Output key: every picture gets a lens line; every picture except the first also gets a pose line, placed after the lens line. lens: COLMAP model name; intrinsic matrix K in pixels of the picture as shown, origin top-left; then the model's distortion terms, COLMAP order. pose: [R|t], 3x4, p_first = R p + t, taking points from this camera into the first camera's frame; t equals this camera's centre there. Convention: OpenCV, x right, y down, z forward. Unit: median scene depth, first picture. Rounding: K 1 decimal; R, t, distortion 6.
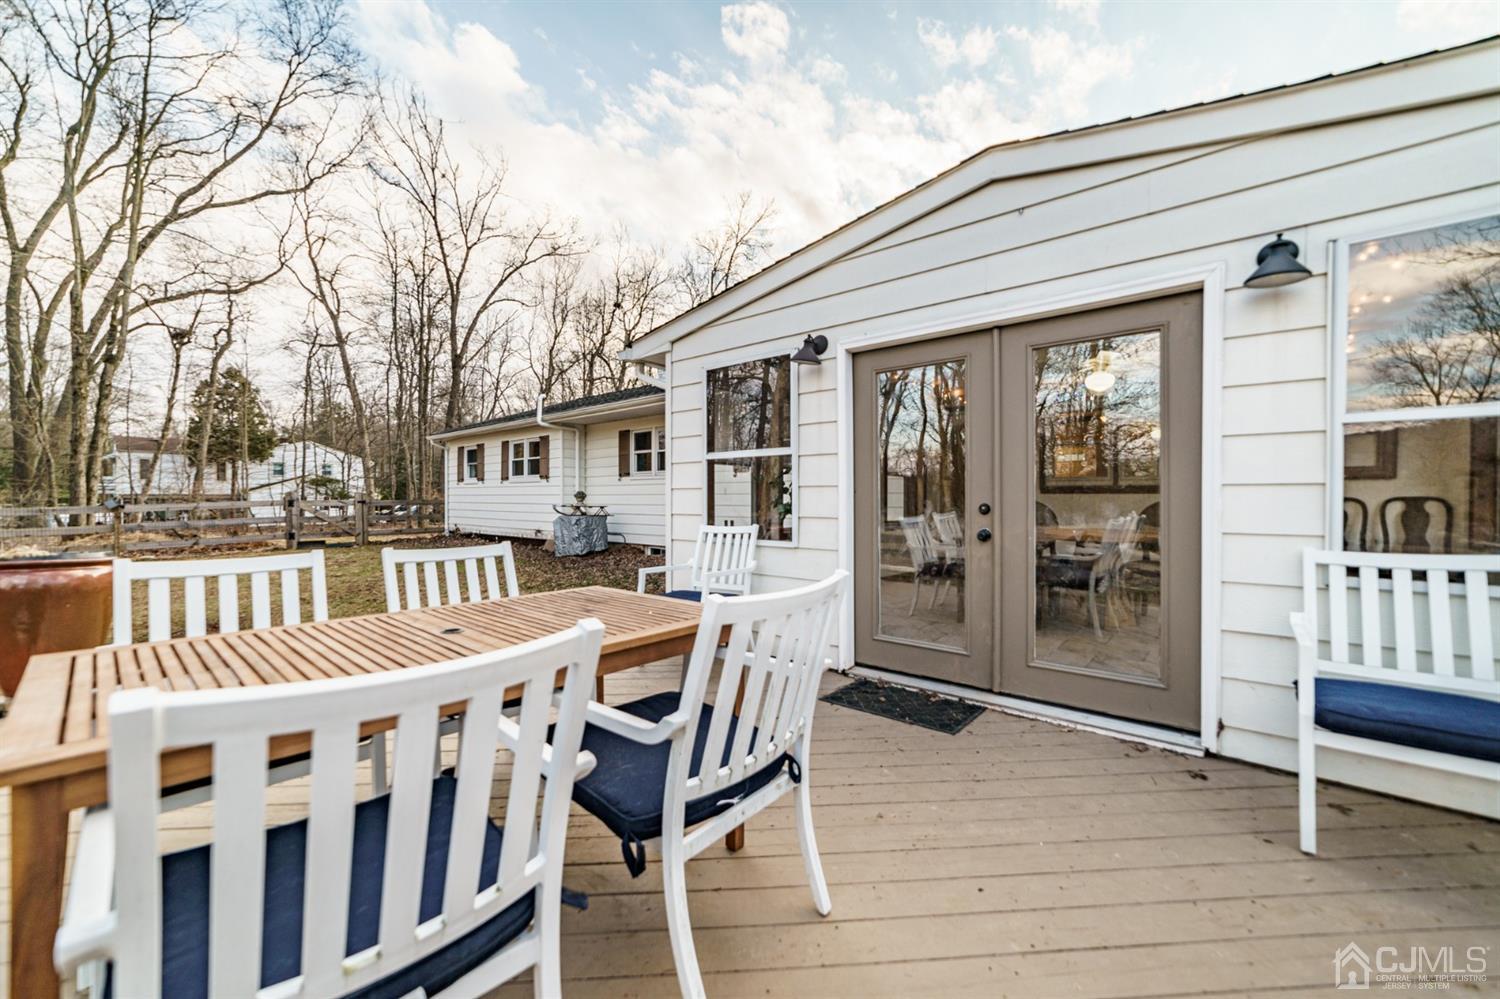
lens RADIAL K [[578.0, 0, 745.3], [0, 578.0, 503.4], [0, 0, 1]] dist [-0.000716, -0.000067]
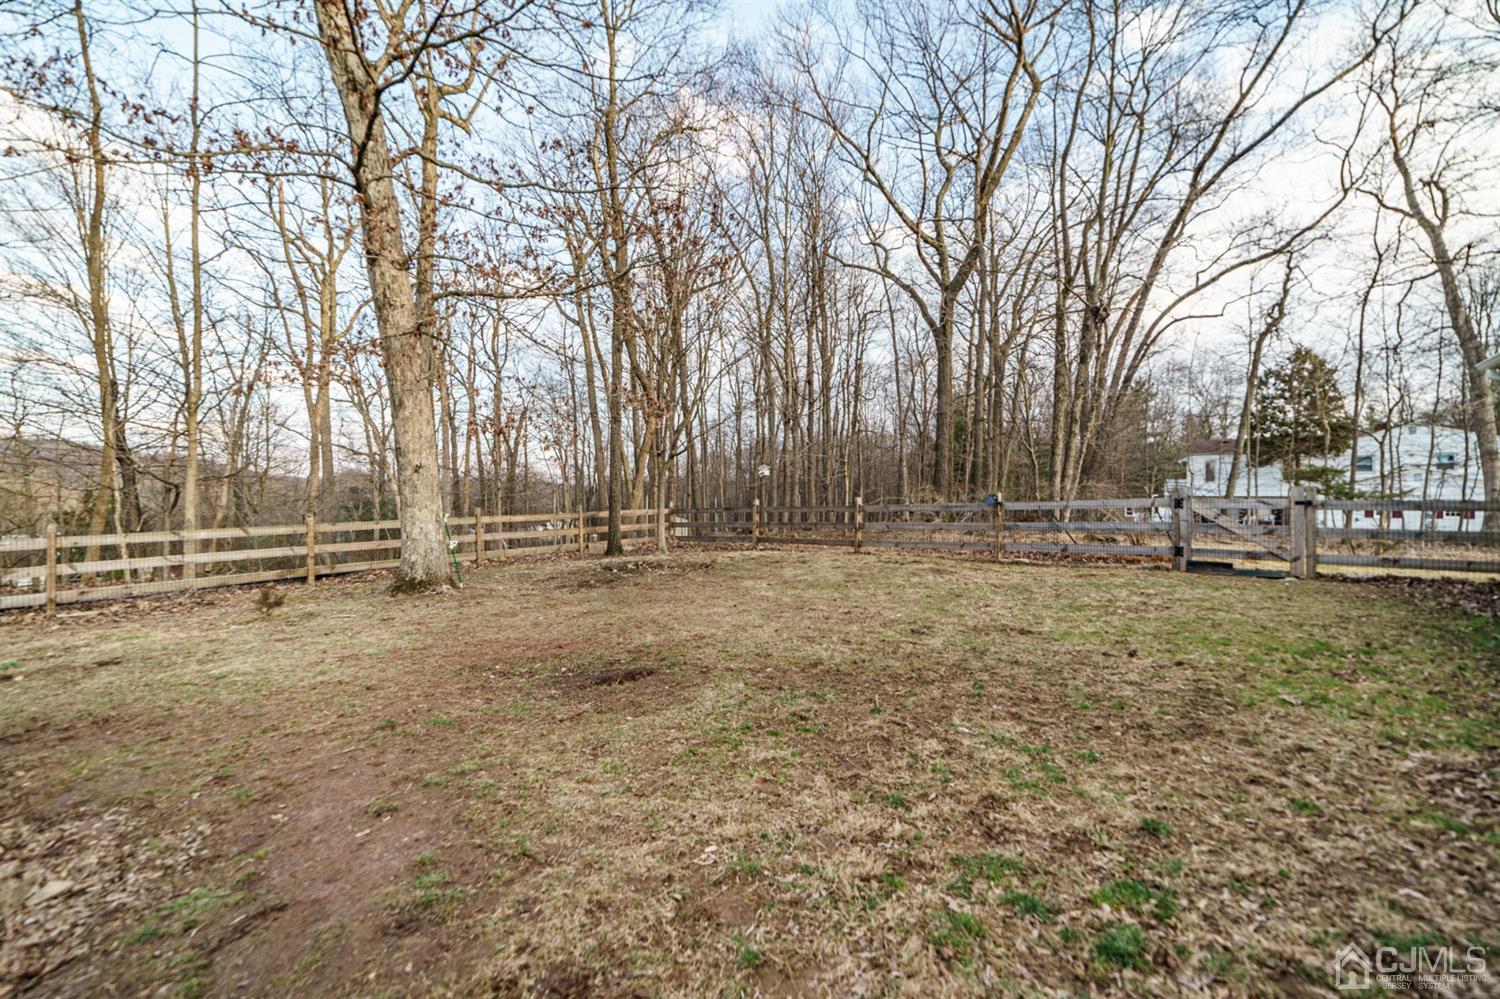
lens RADIAL K [[578.4, 0, 751.9], [0, 578.4, 505.0], [0, 0, 1]] dist [0.000712, 0.000280]
pose [[0.009512, 0.013161, -0.999868, -0.090346], [-0.016604, 0.999778, 0.013002, 0.000891], [0.999817, 0.016478, 0.009728, 0.427838]]
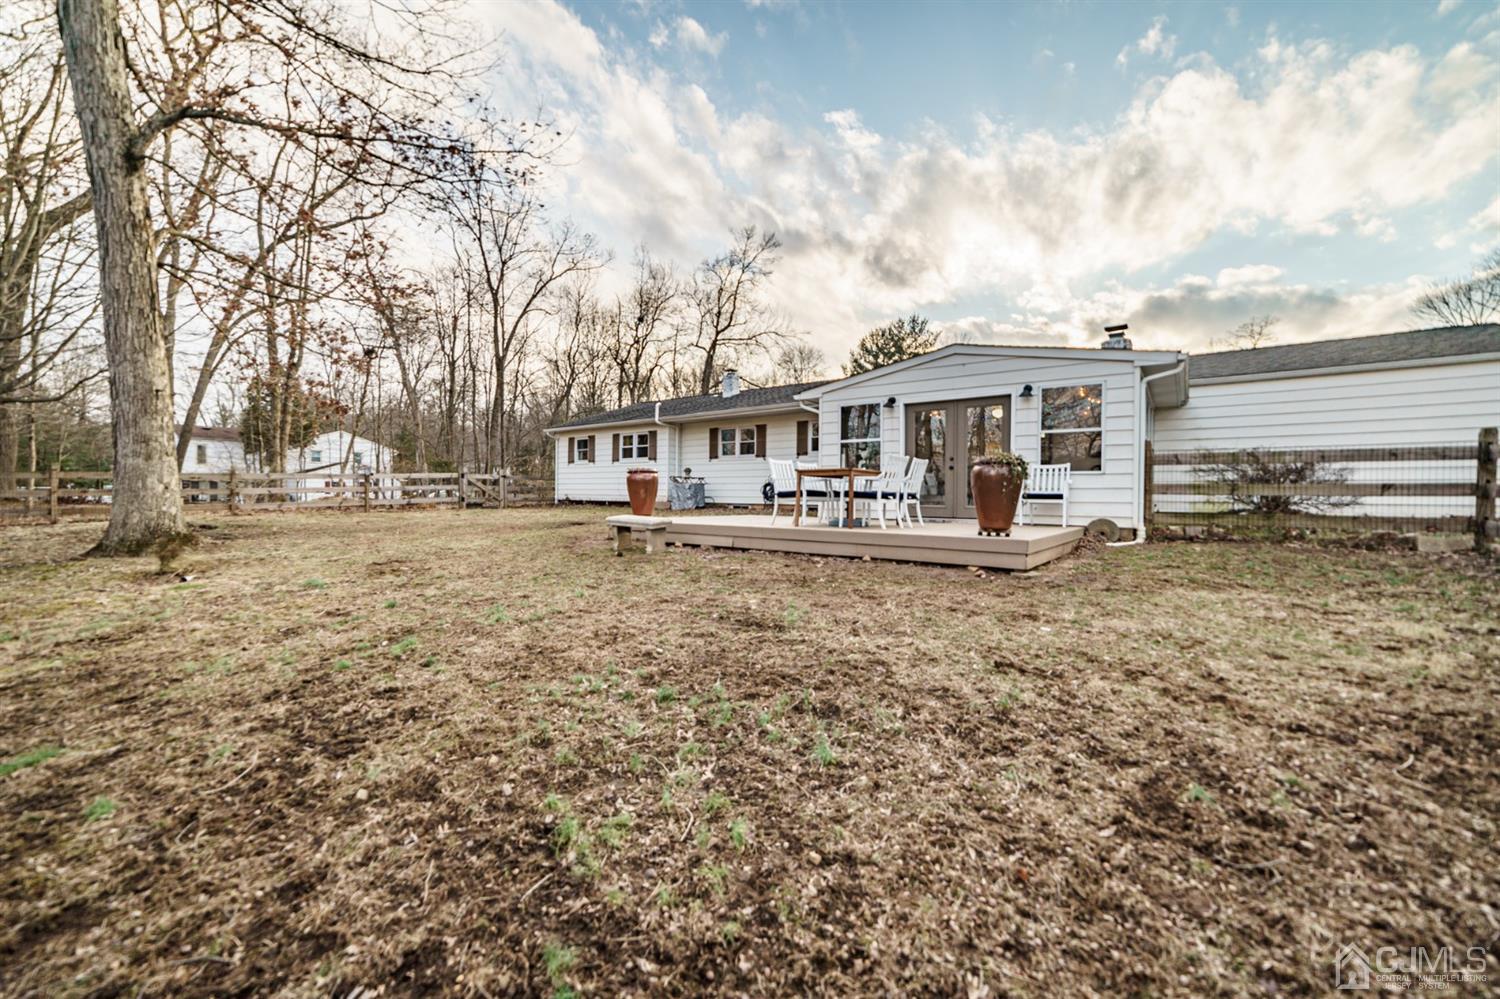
lens RADIAL K [[584.9, 0, 747.9], [0, 584.9, 502.1], [0, 0, 1]] dist [-0.000210, 0.000018]
pose [[0.996875, 0.007076, 0.078678, -0.189503], [-0.007226, 0.999973, 0.001617, 0.050449], [-0.078664, -0.002181, 0.996899, -0.420531]]
